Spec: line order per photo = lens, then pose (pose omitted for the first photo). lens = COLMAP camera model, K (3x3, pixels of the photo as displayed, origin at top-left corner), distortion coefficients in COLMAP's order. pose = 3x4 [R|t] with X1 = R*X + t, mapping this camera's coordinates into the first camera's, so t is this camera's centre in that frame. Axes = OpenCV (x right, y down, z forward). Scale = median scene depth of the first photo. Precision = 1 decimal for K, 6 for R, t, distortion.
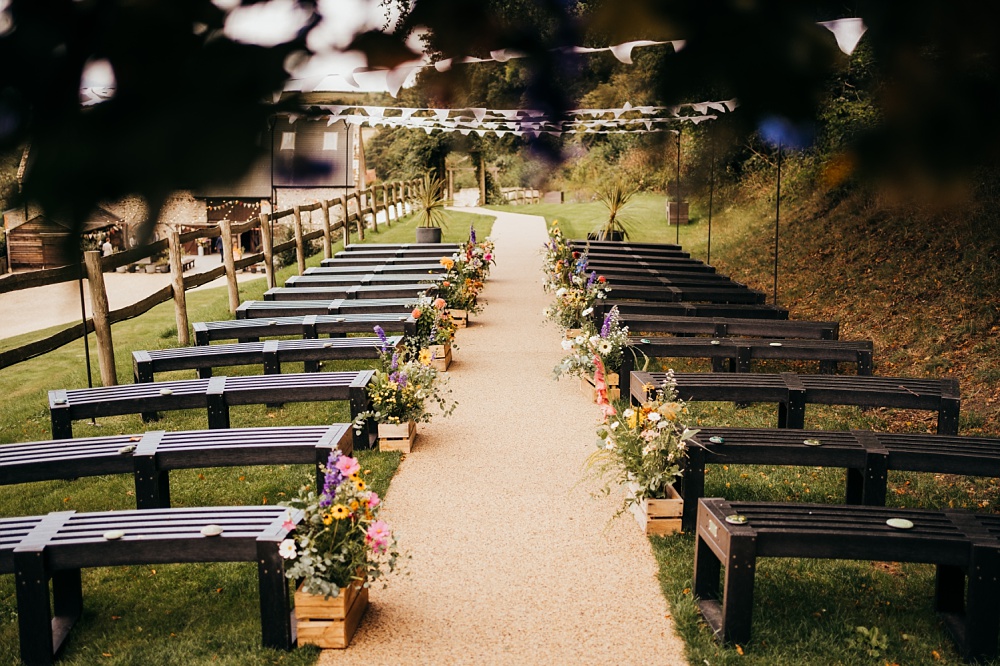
lens RADIAL K [[1042.2, 0, 500.0], [0, 1042.2, 333.0], [0, 0, 1]] dist [-0.004630, 0.020521]
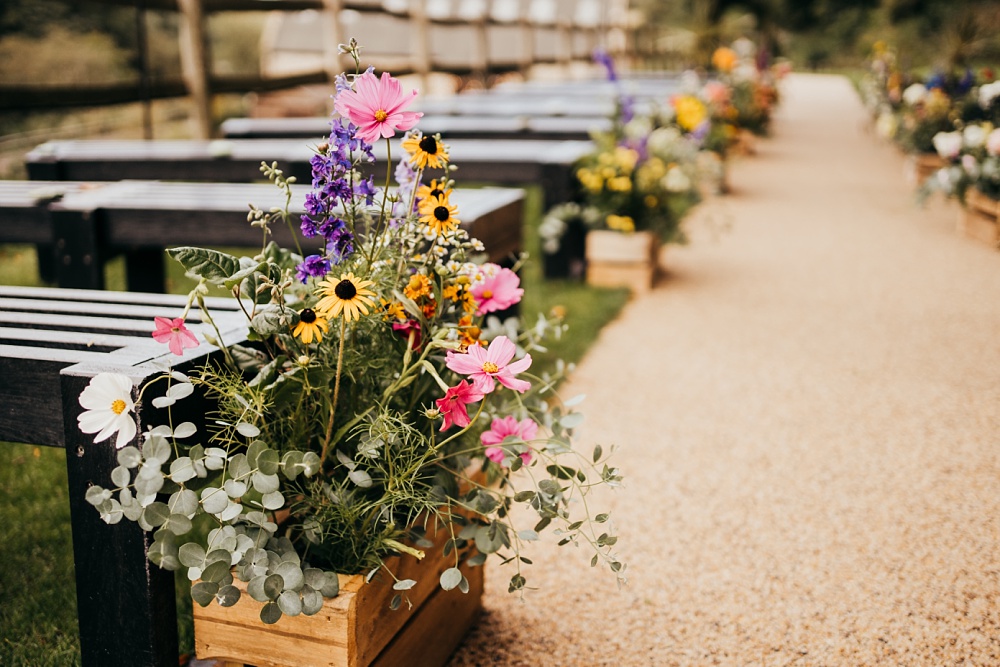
lens RADIAL K [[1042.2, 0, 500.0], [0, 1042.2, 333.5], [0, 0, 1]] dist [-0.004630, 0.020521]
pose [[0.968839, 0.085329, -0.232529, -0.045874], [-0.068344, 0.994436, 0.080163, 0.132183], [0.238075, -0.061773, 0.969280, 0.634864]]
